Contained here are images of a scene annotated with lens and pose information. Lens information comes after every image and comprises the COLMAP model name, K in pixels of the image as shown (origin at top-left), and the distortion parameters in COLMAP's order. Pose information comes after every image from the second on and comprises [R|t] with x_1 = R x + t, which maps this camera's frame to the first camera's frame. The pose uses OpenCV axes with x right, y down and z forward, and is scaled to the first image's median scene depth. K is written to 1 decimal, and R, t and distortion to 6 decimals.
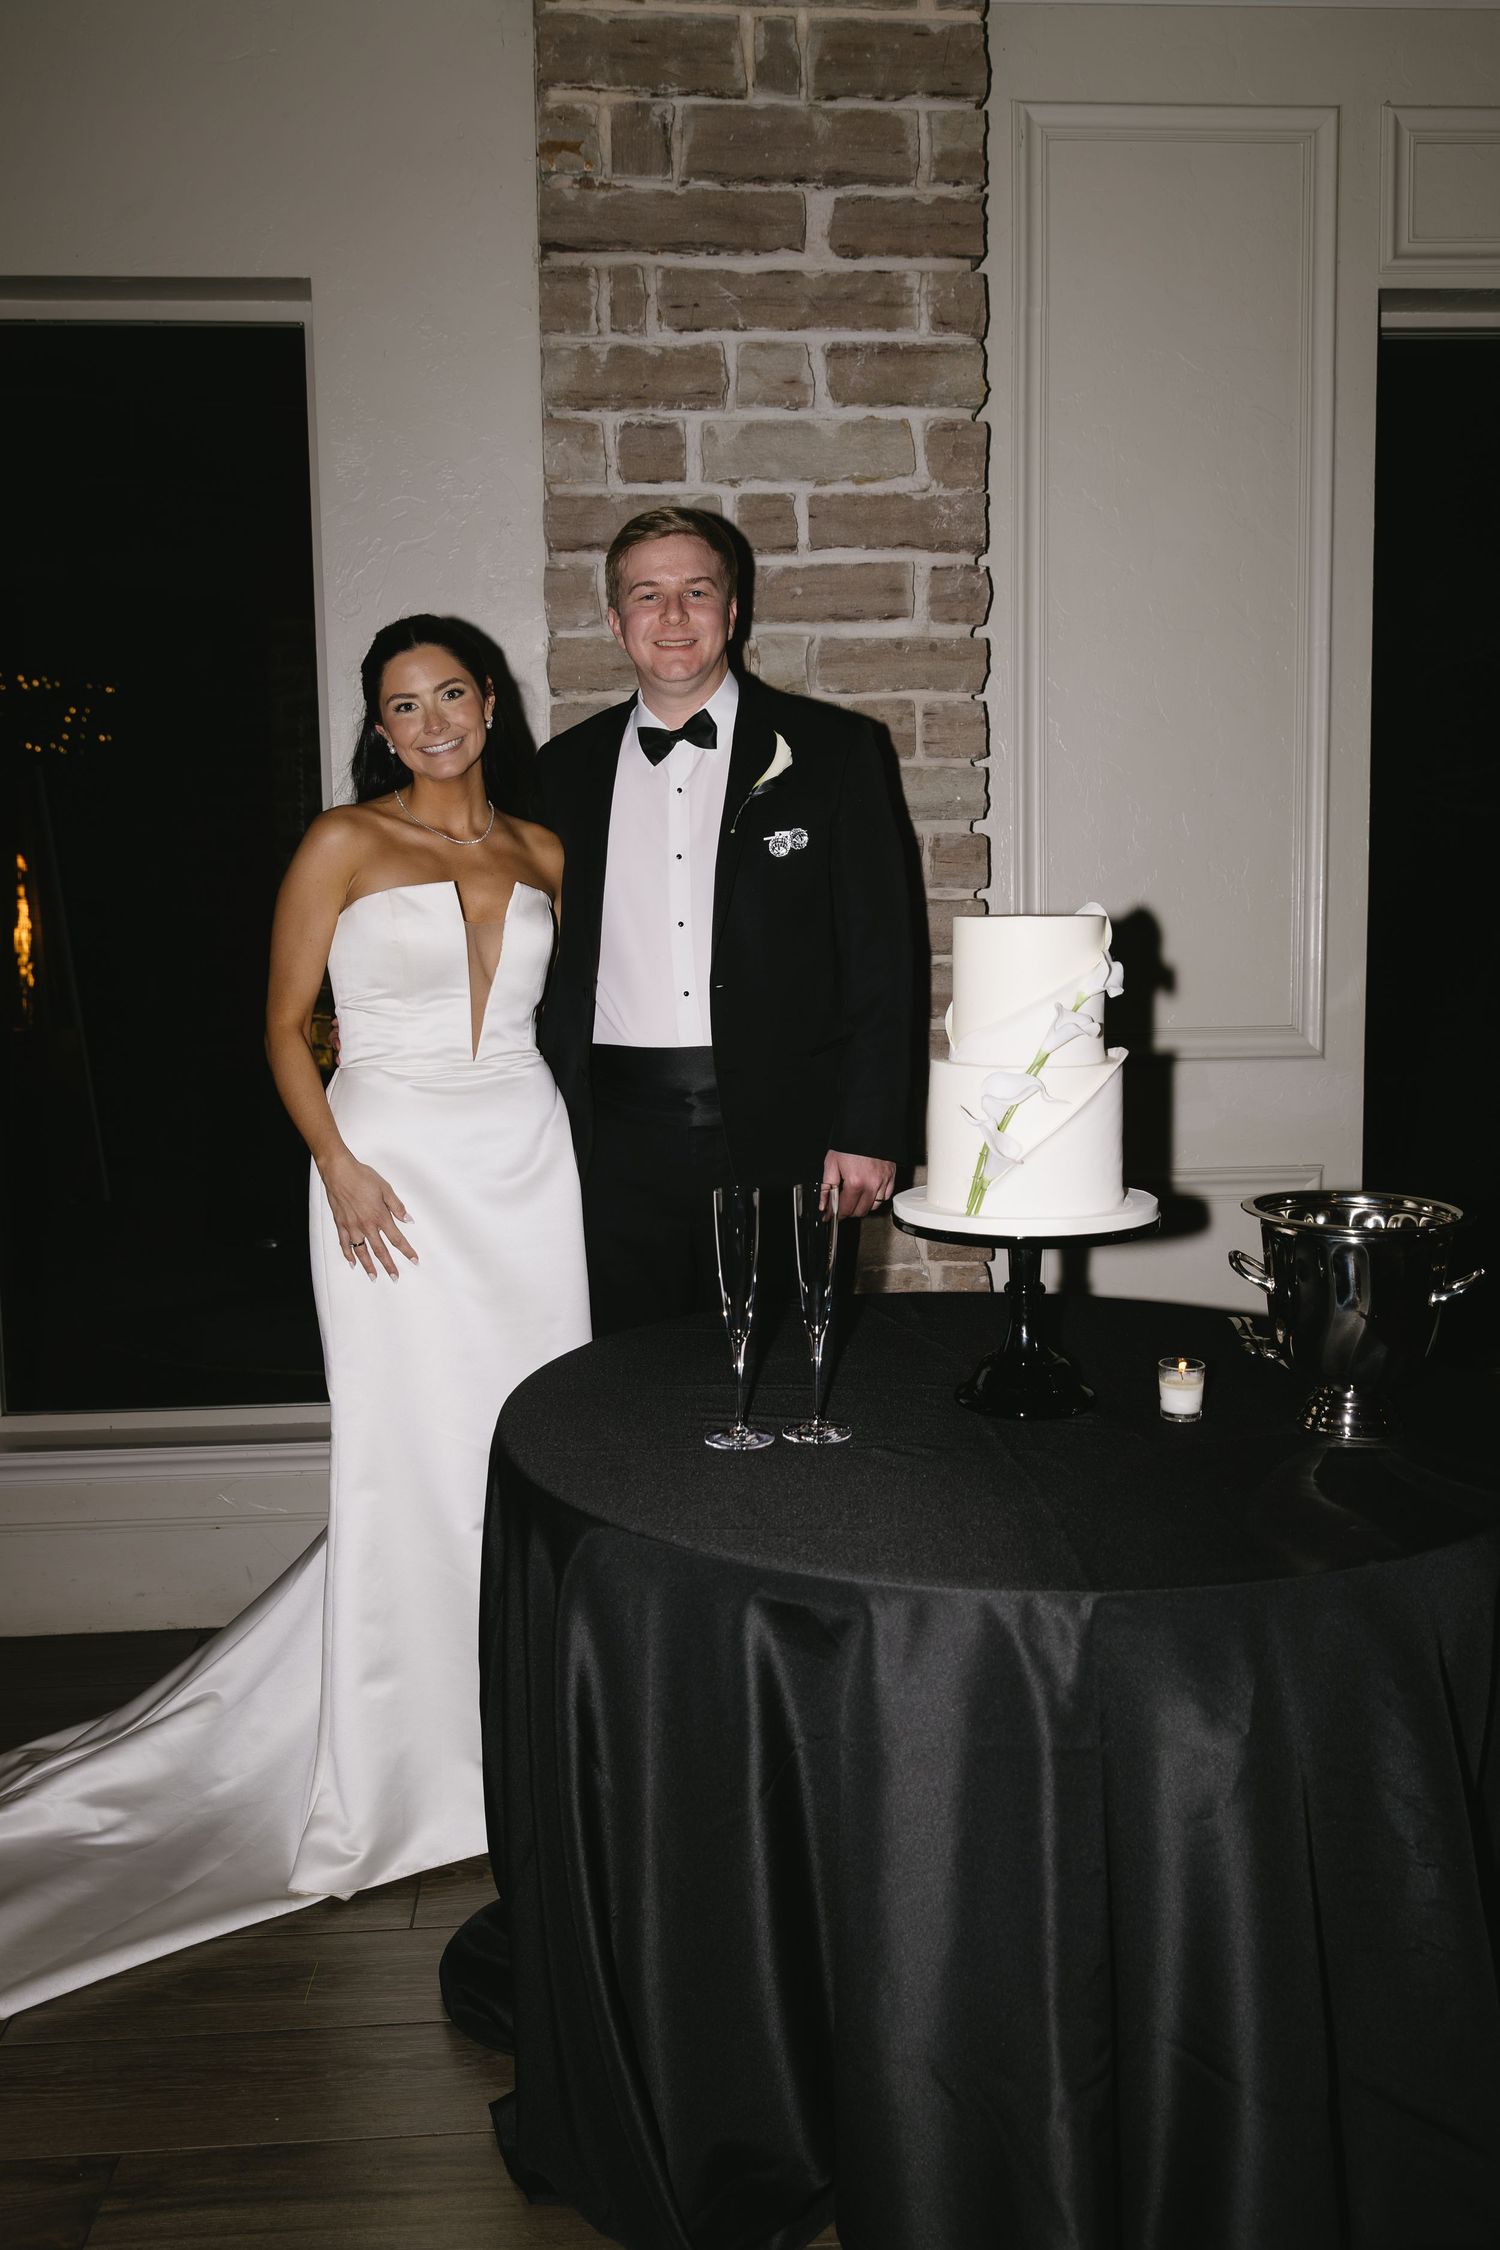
lens RADIAL K [[1843.1, 0, 746.7], [0, 1843.1, 1101.3], [0, 0, 1]] dist [0.000697, 0.020574]
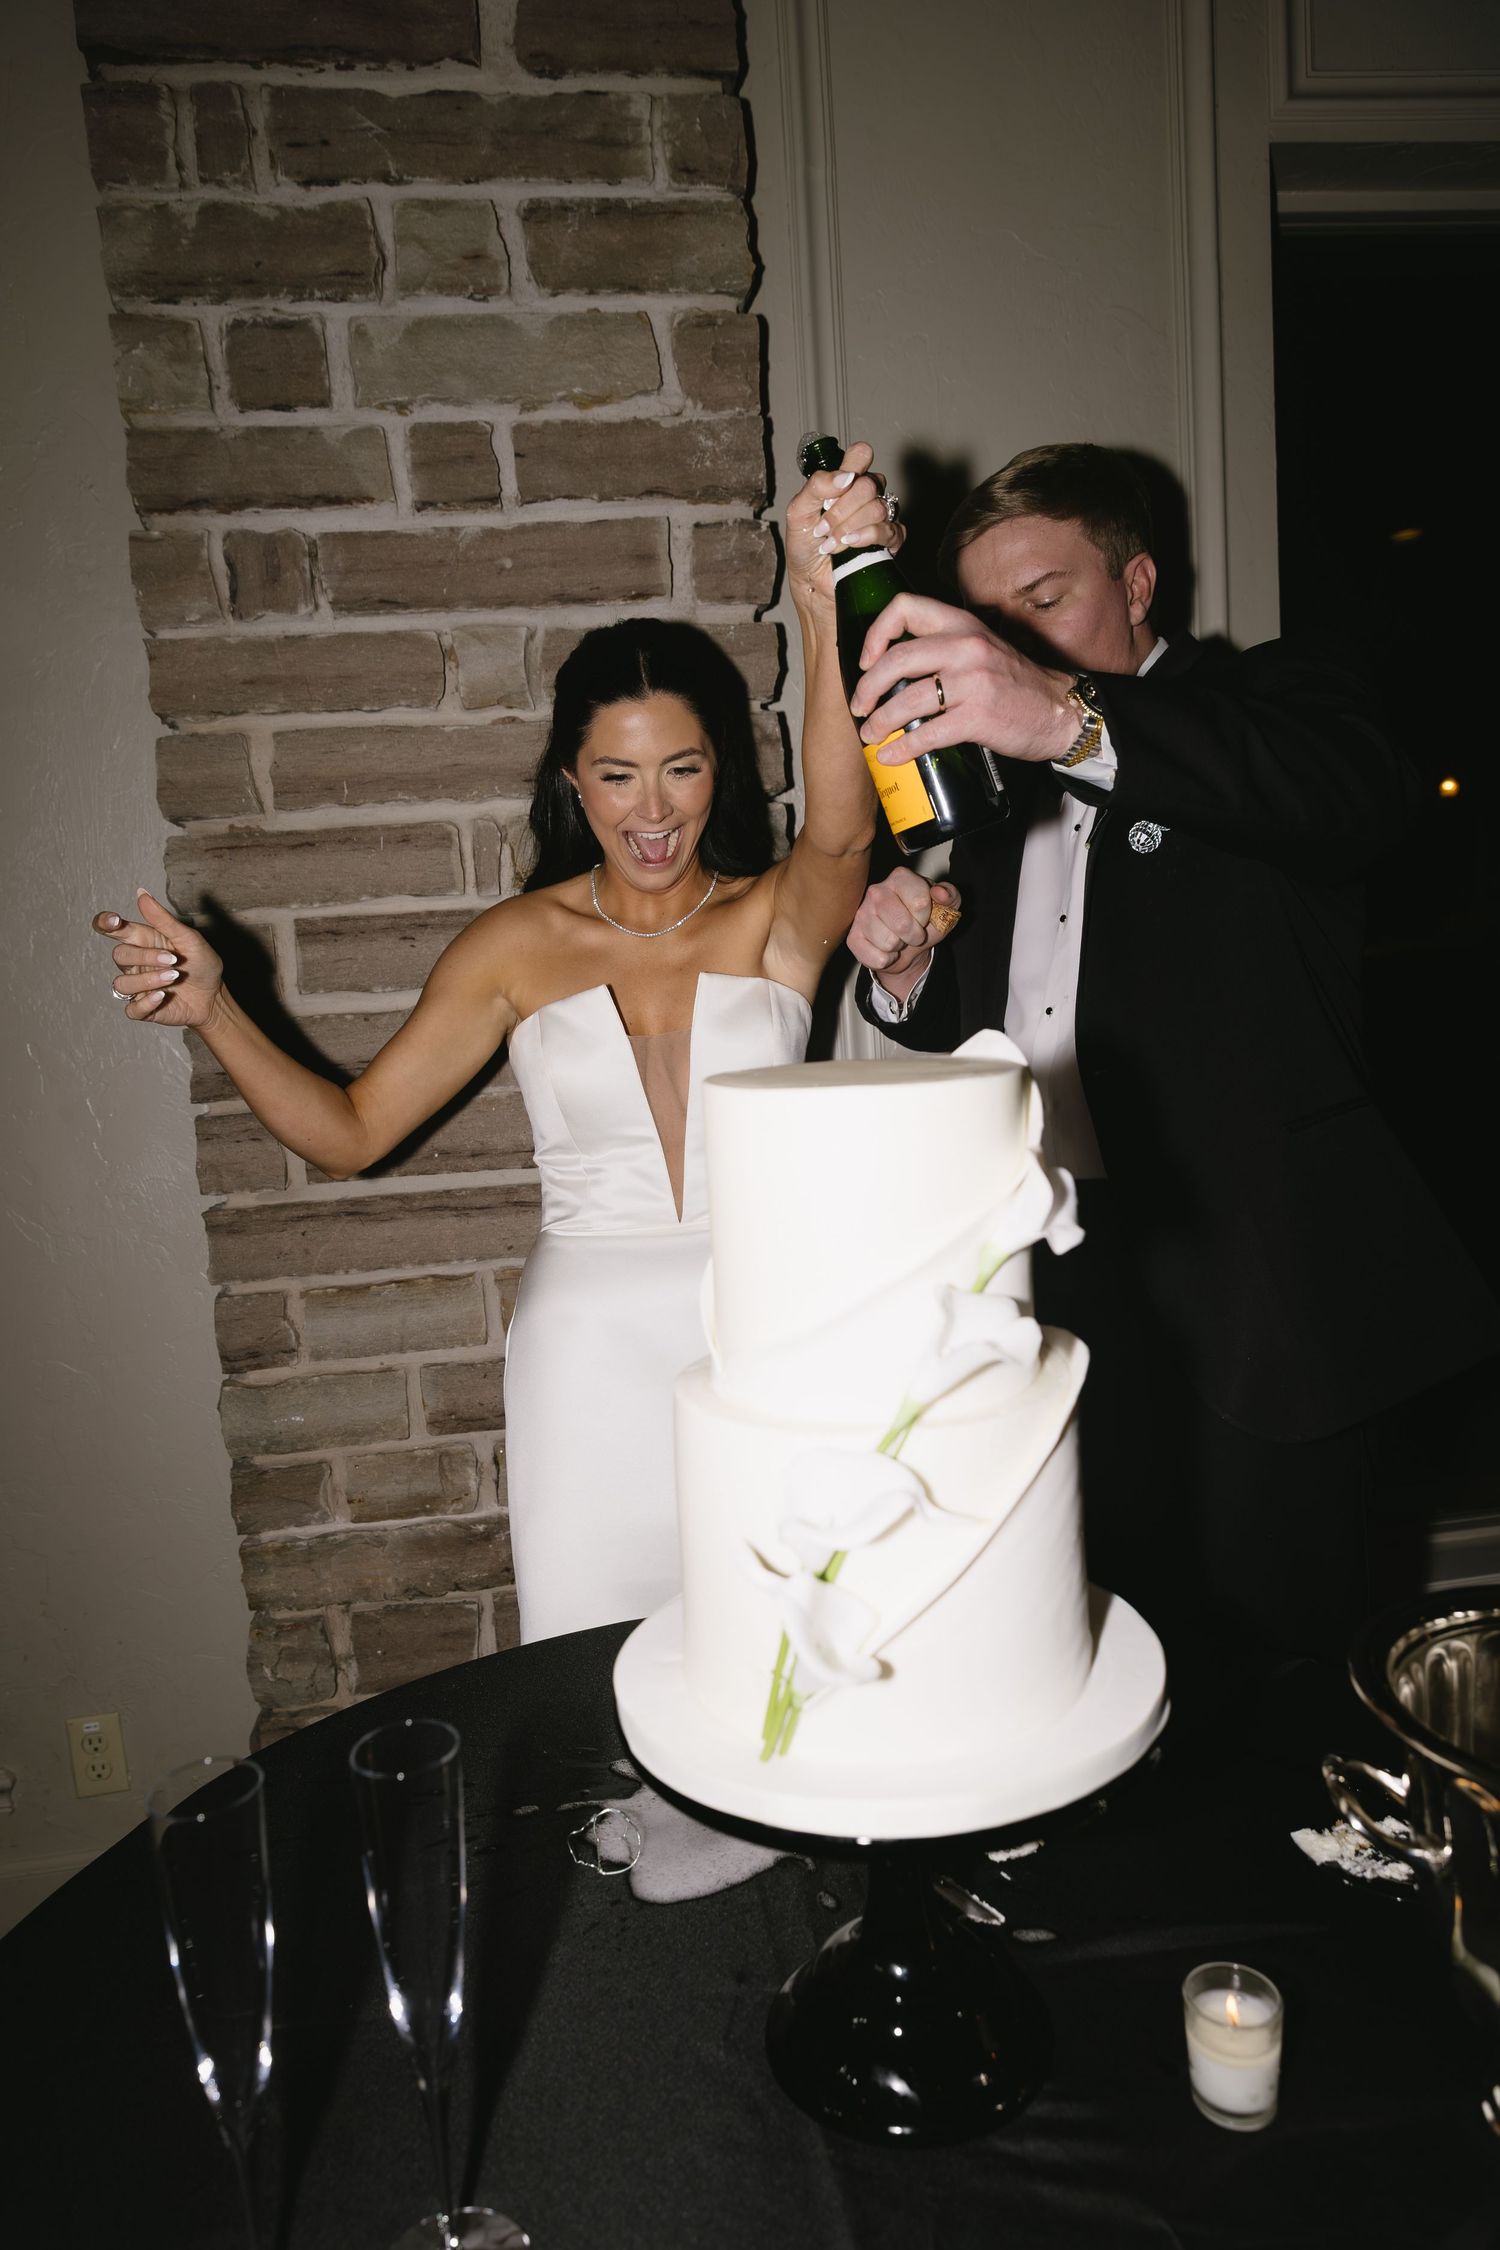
lens RADIAL K [[1508.4, 0, 745.3], [0, 1508.4, 1143.9], [0, 0, 1]] dist [-0.009753, 0.014739]
pose [[0.995580, -0.059553, 0.072620, 0.064472], [0.058363, 0.998126, 0.018407, -0.061022], [-0.073580, -0.014088, 0.997190, 0.420386]]
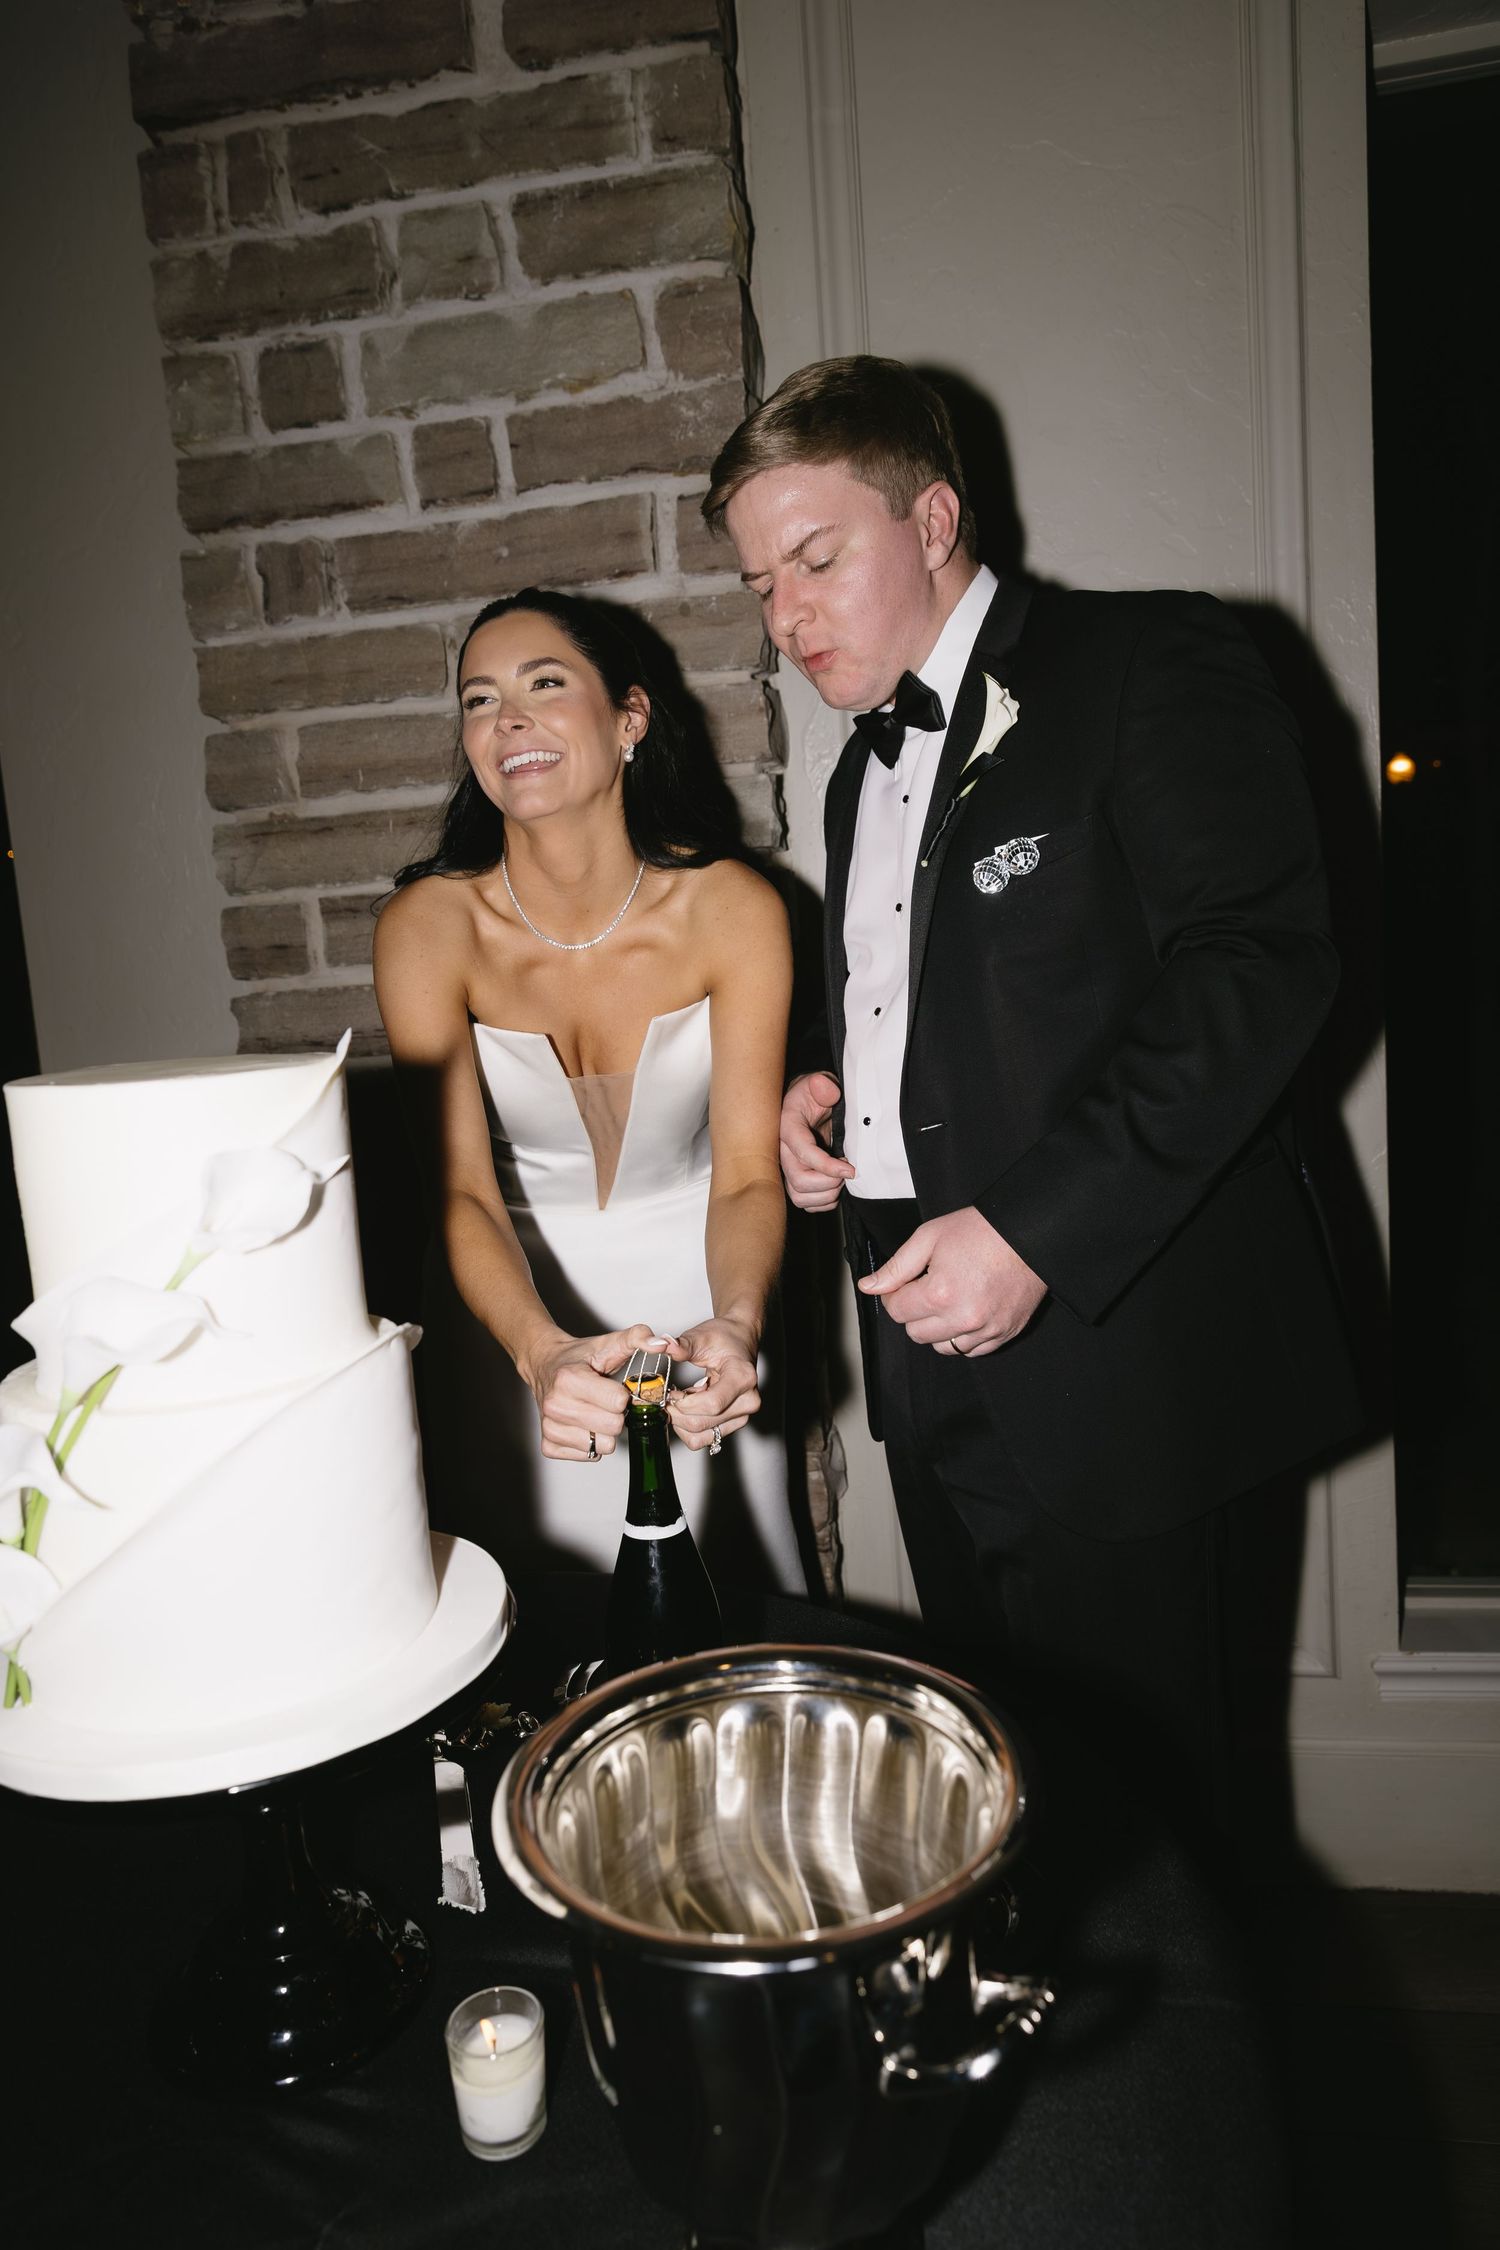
lens RADIAL K [[1508.4, 0, 755.0], [0, 1508.4, 1136.3], [0, 0, 1]] dist [-0.009753, 0.014739]
pose [[0.970563, -0.021635, -0.239875, 0.266486], [0.029005, 0.999208, 0.027234, -0.059062], [0.239096, -0.033390, 0.970422, 0.440856]]
